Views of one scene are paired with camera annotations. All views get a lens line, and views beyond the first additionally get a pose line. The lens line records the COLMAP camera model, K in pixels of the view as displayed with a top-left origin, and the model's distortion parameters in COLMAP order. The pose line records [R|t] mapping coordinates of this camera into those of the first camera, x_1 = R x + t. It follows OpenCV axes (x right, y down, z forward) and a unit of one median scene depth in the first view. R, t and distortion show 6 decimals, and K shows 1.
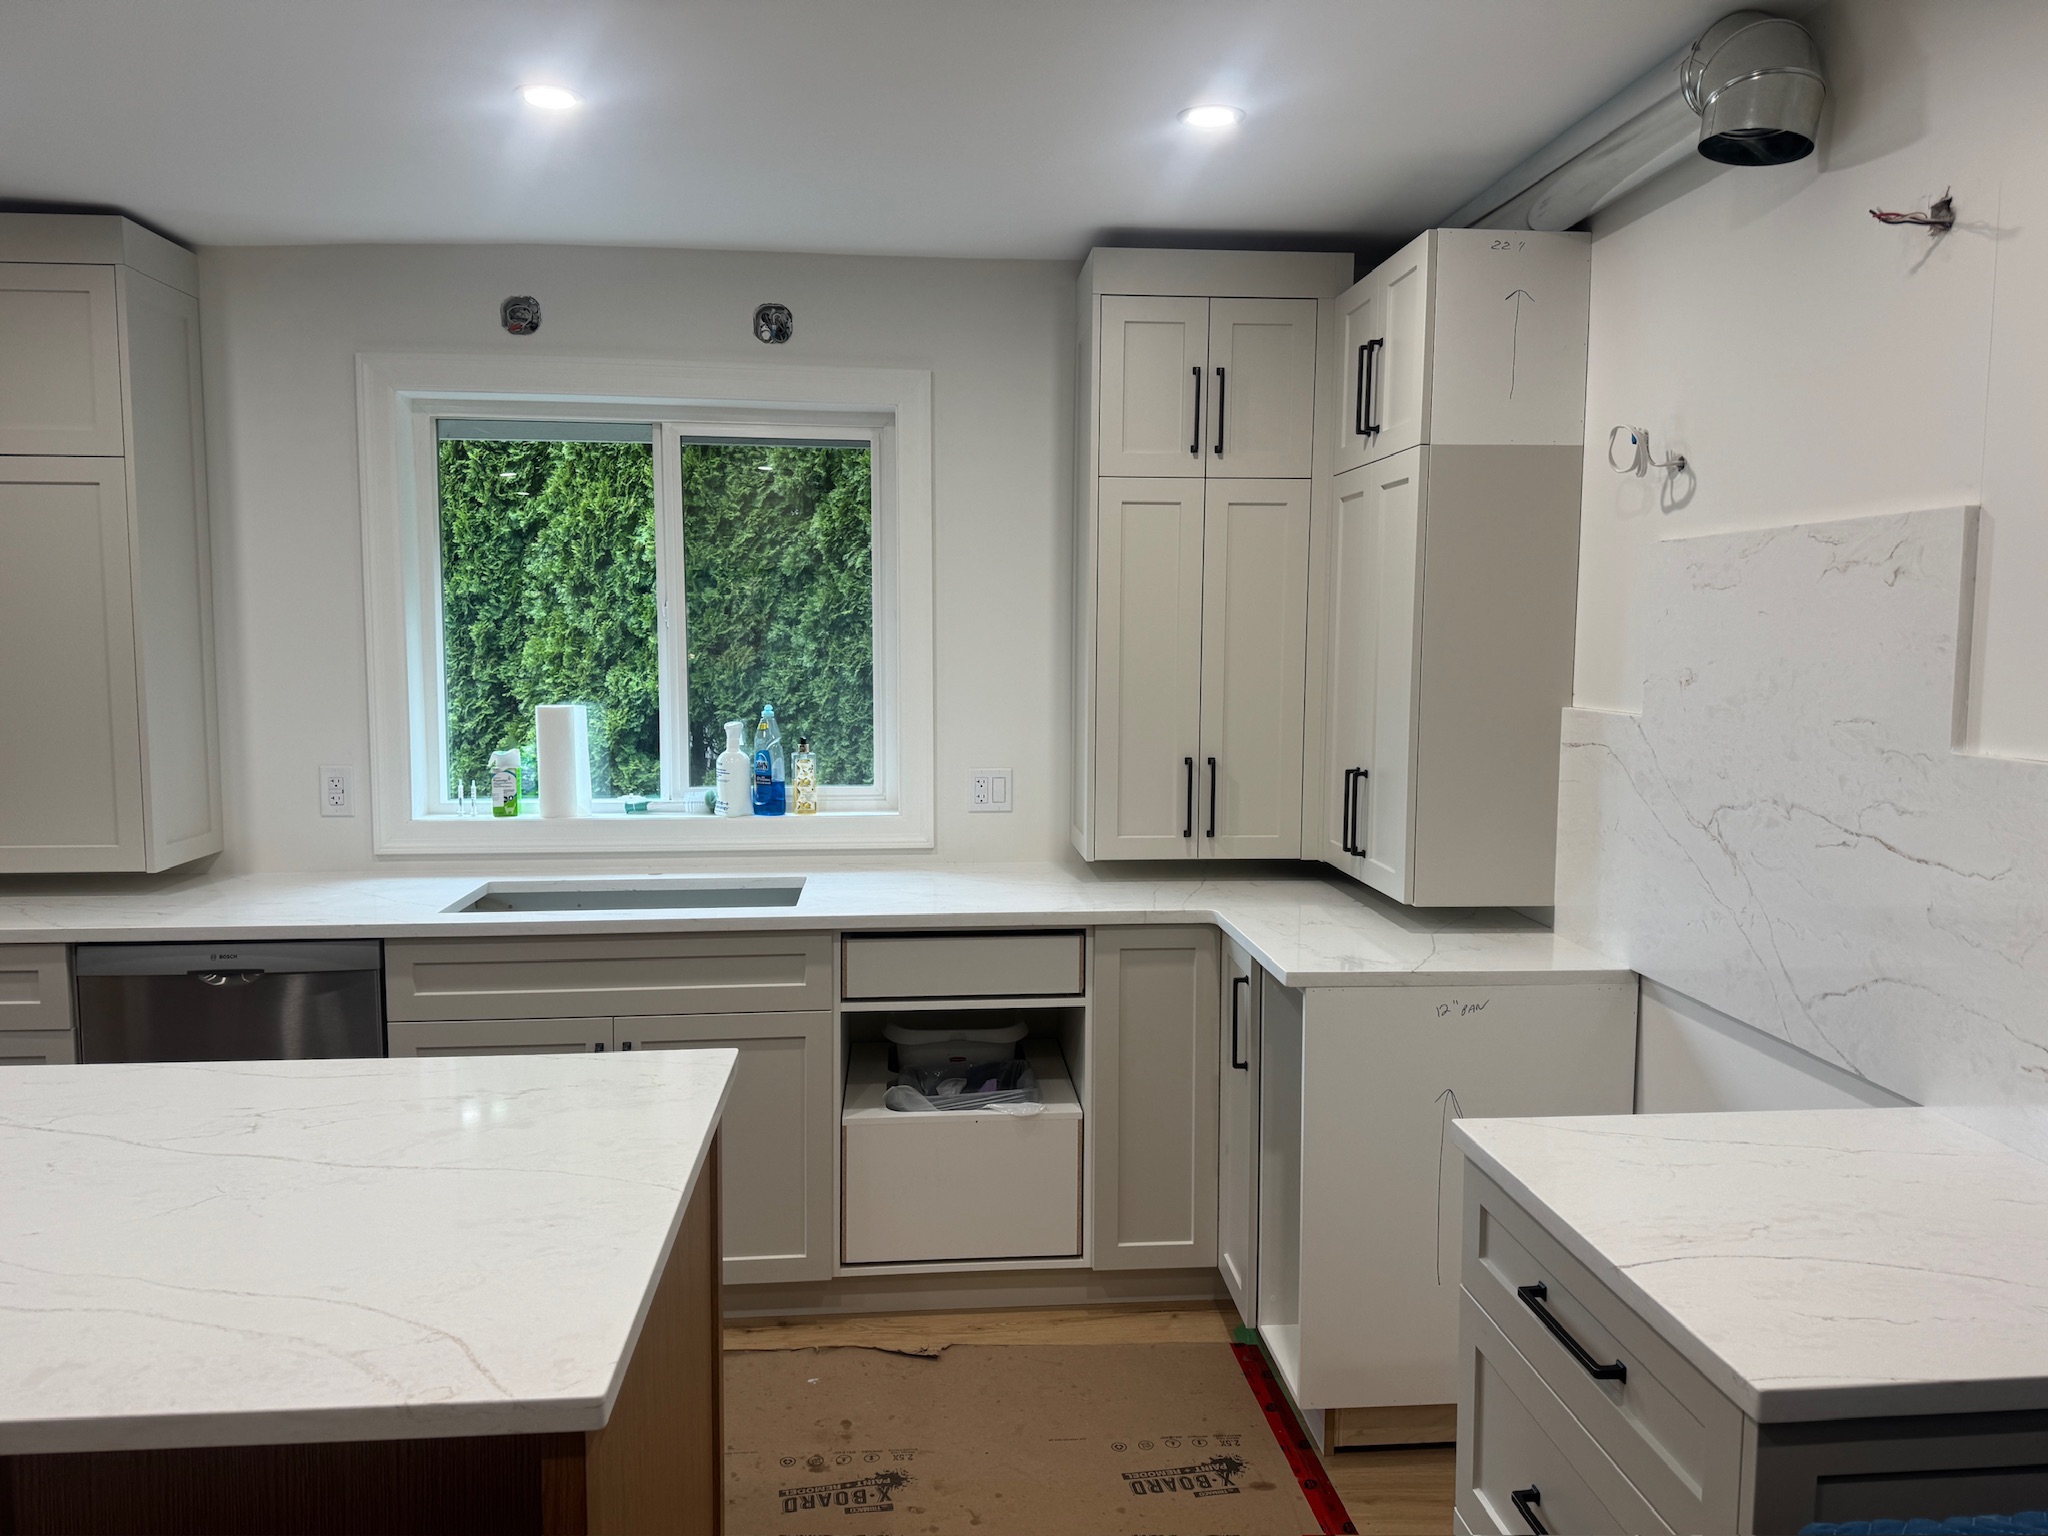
lens RADIAL K [[1429.6, 0, 1024.0], [0, 1429.6, 768.0], [0, 0, 1]] dist [0.079560, -0.127236]
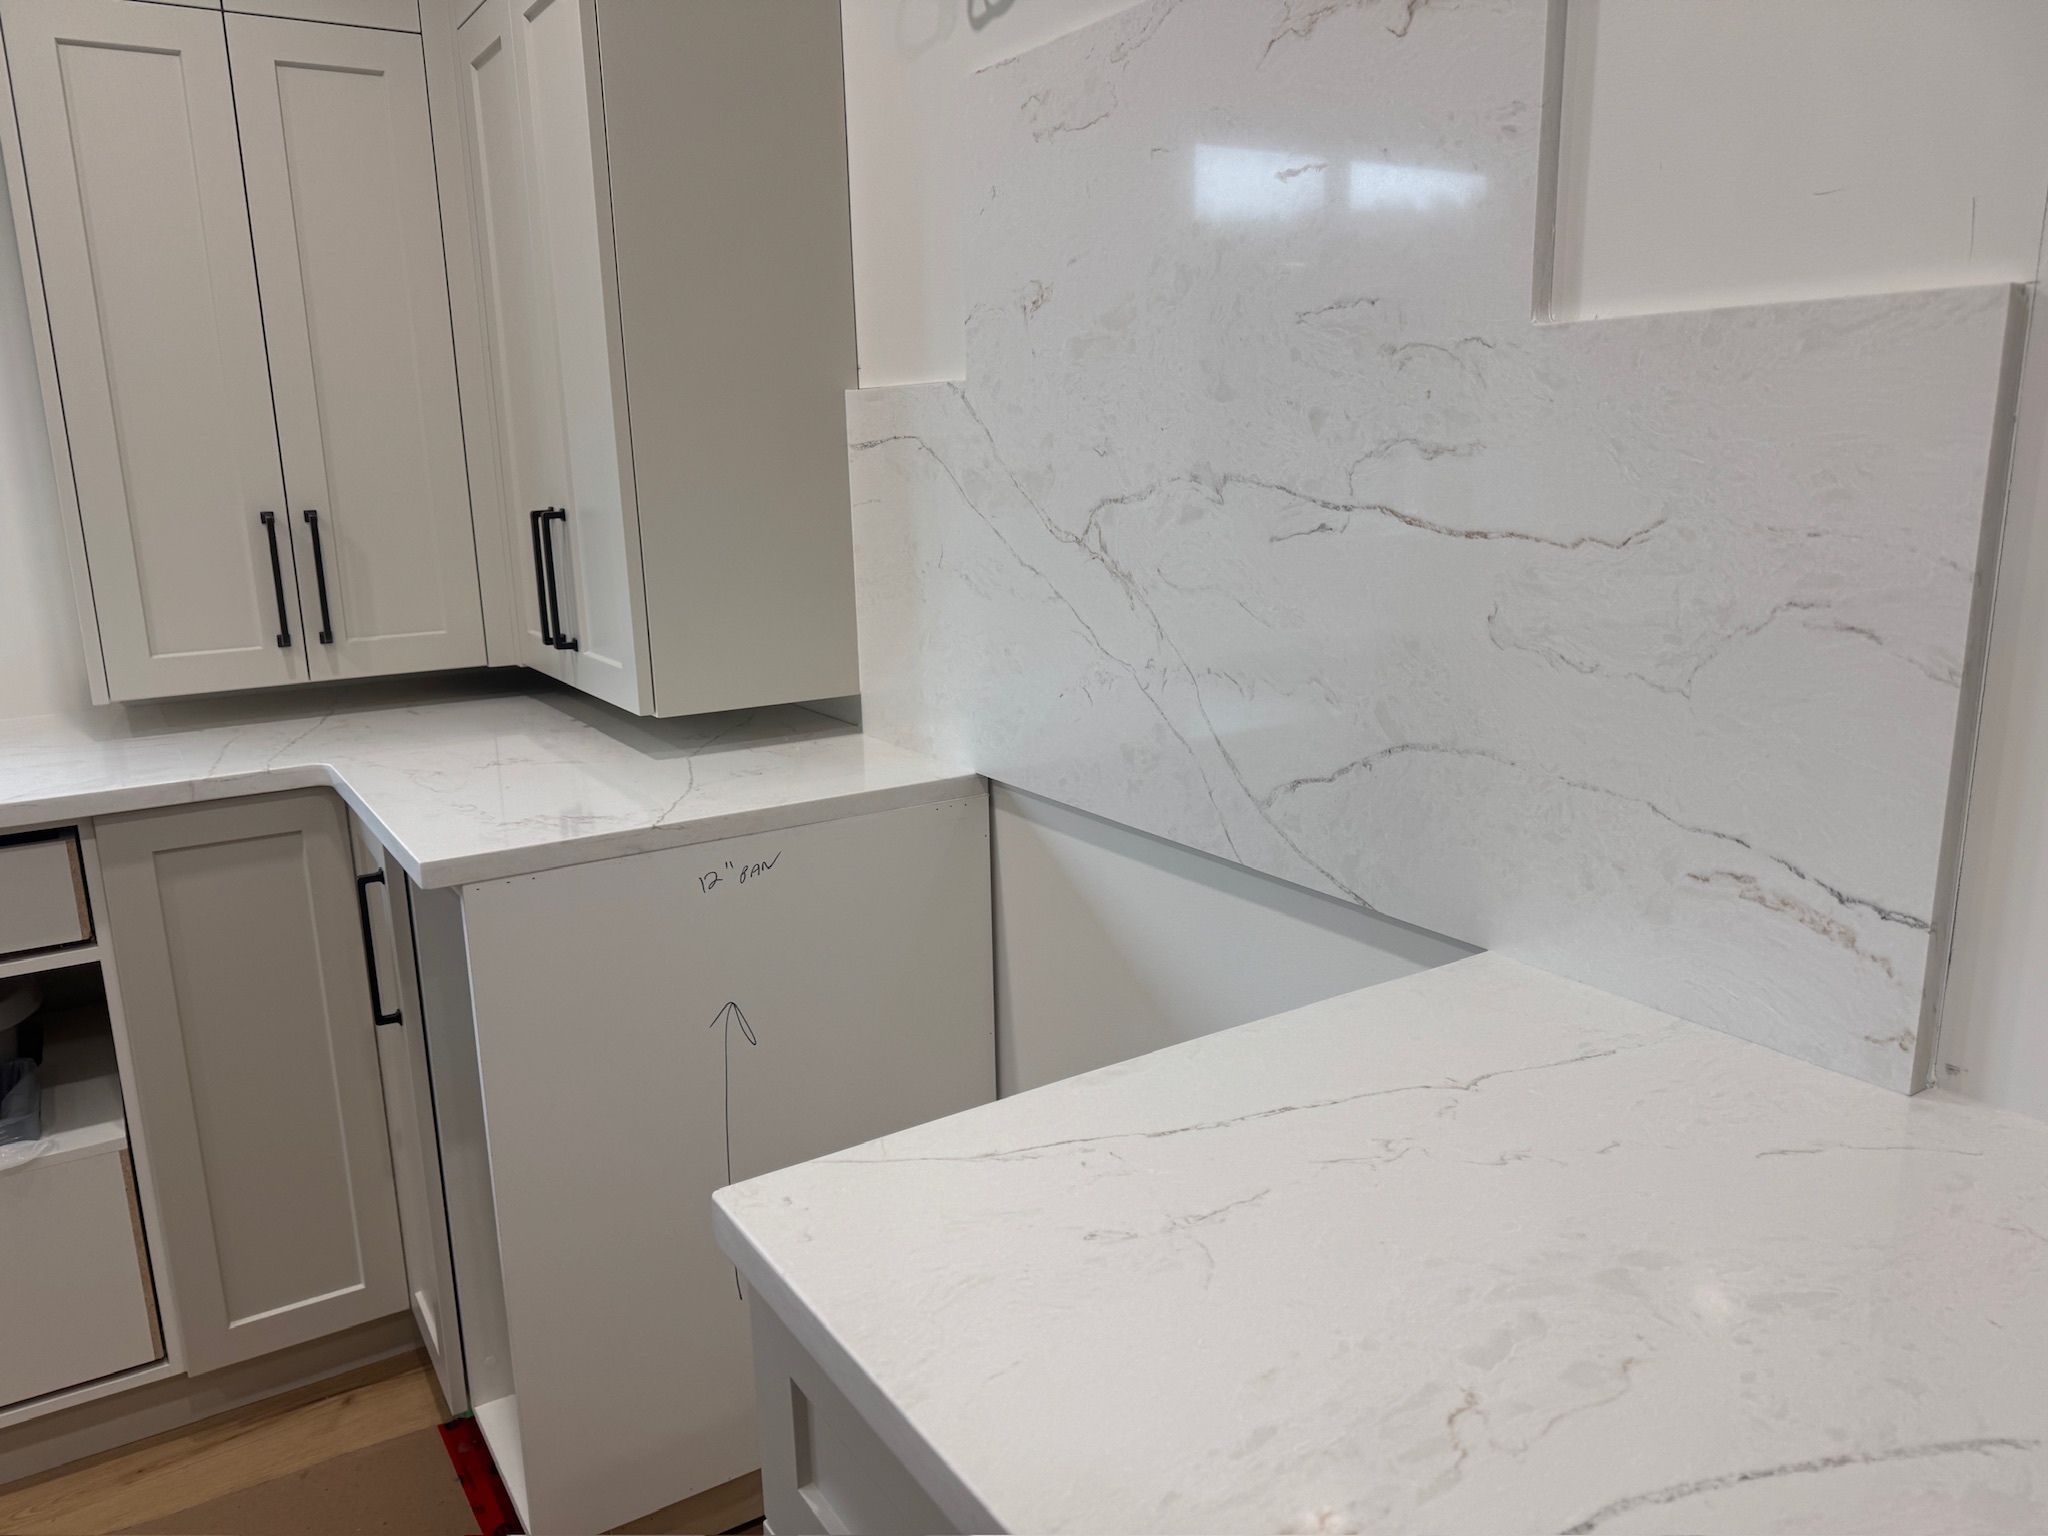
lens RADIAL K [[1429.6, 0, 1024.0], [0, 1429.6, 768.0], [0, 0, 1]] dist [0.079560, -0.127236]
pose [[0.881122, -0.127729, 0.455313, 0.111062], [0.069924, 0.987439, 0.141688, 0.035753], [-0.467691, -0.093007, 0.878985, 0.329300]]
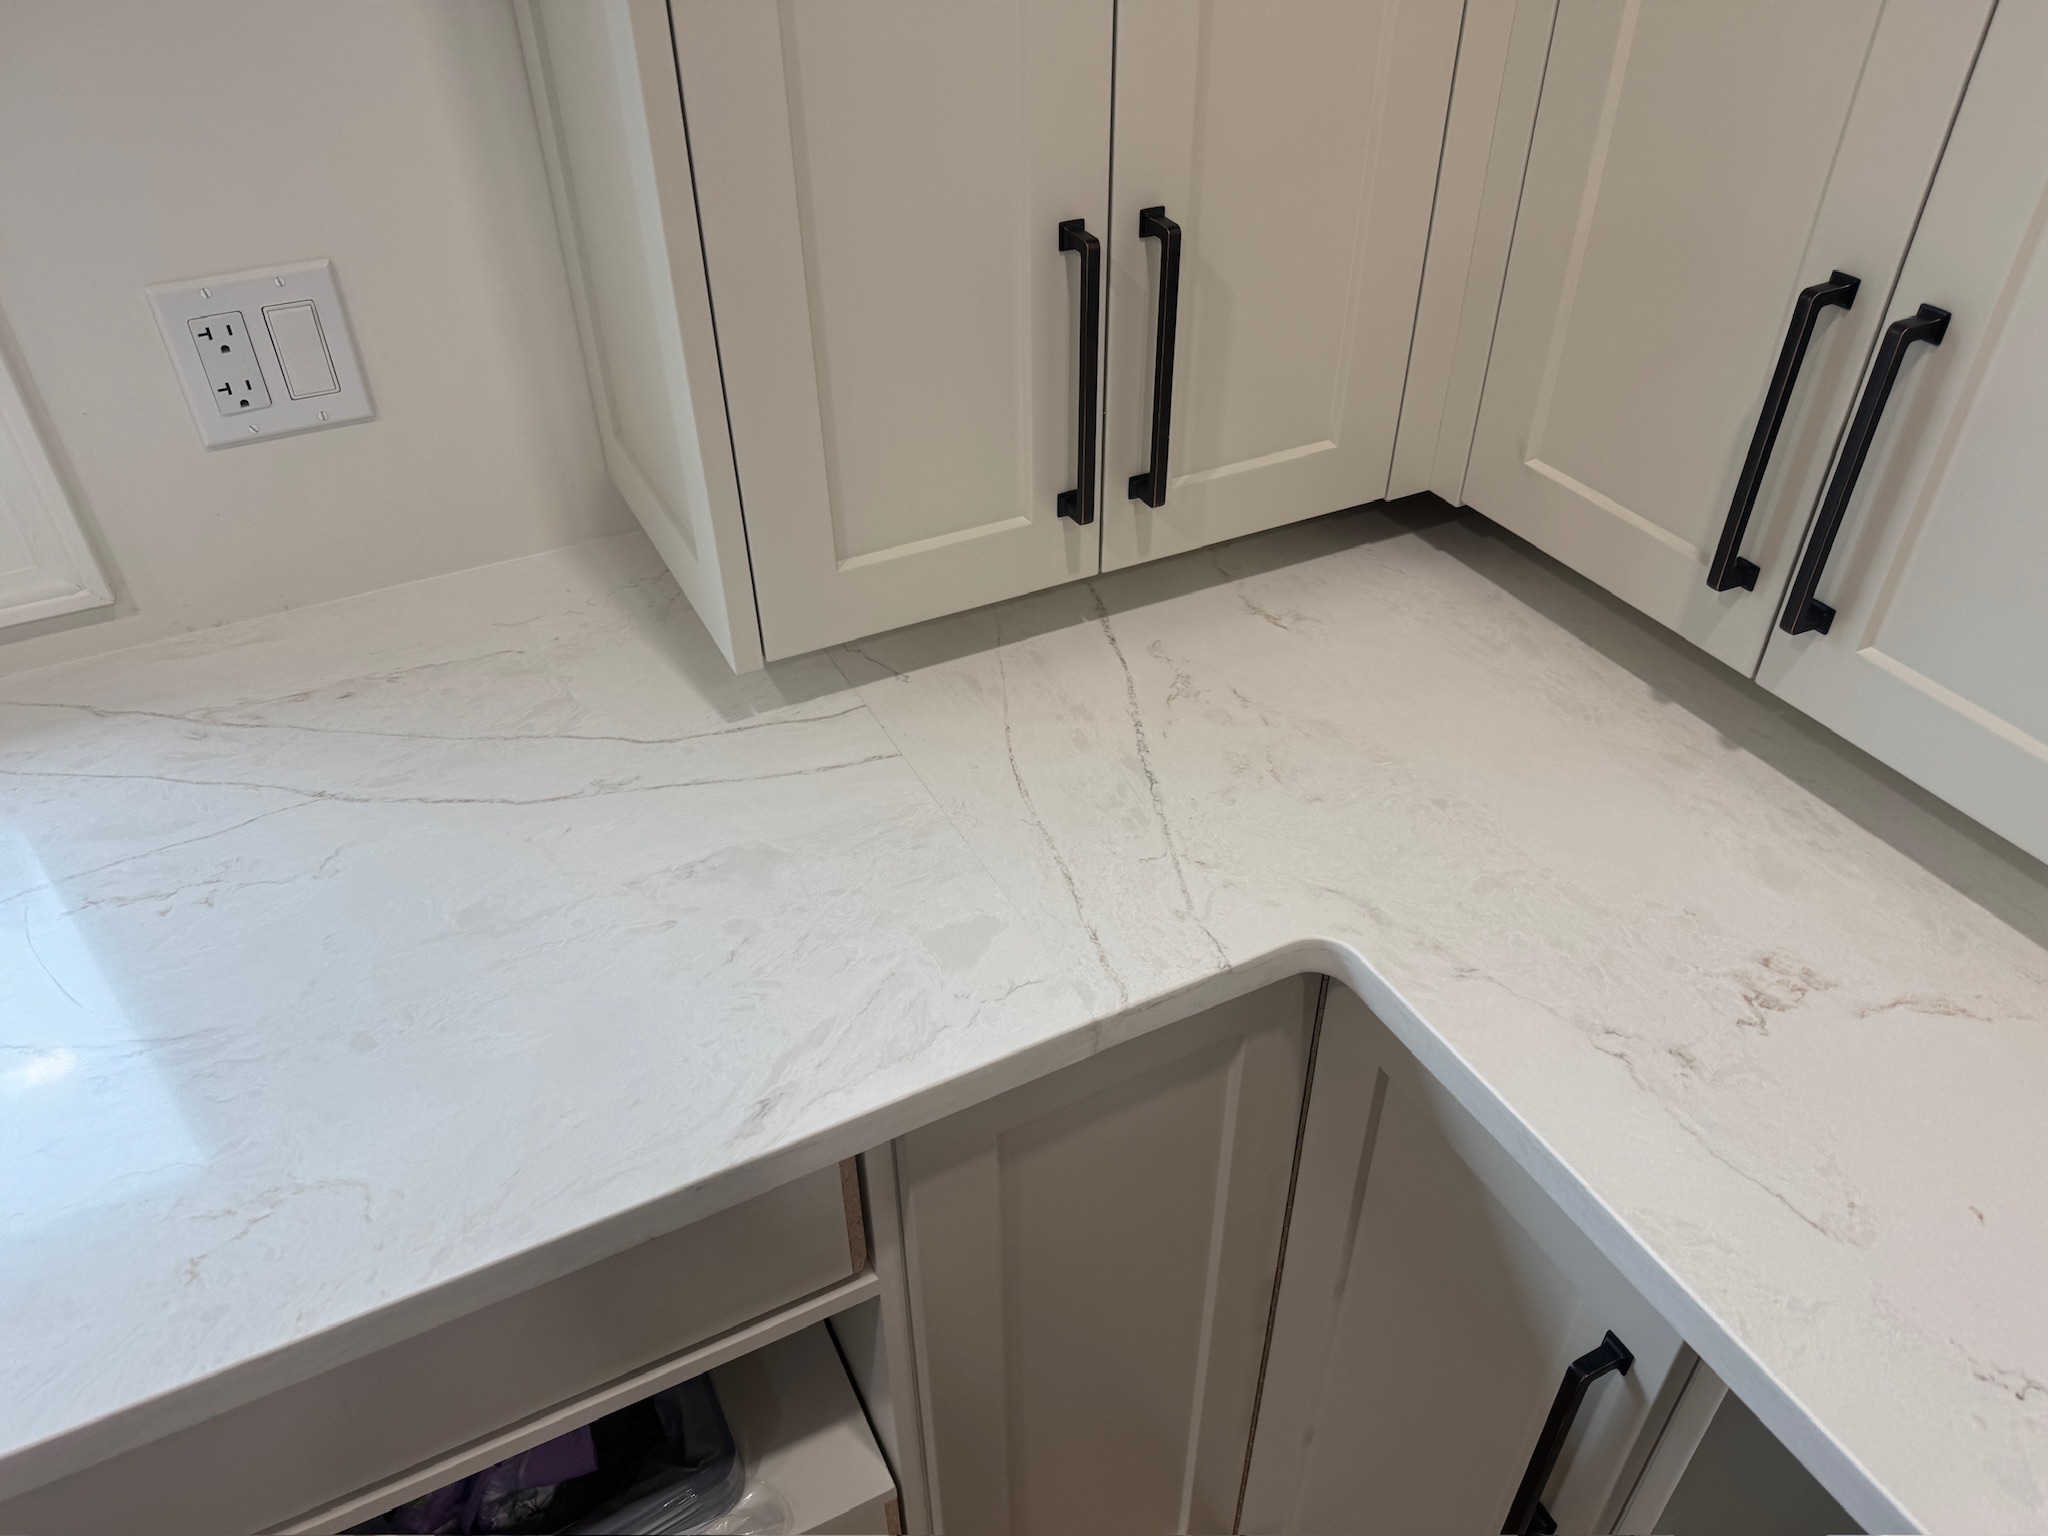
lens RADIAL K [[1429.6, 0, 1024.0], [0, 1429.6, 768.0], [0, 0, 1]] dist [0.079560, -0.127236]
pose [[0.925566, -0.241568, 0.291500, 0.011479], [0.048010, 0.838648, 0.542554, -0.068805], [-0.375530, -0.488175, 0.787821, 0.798416]]
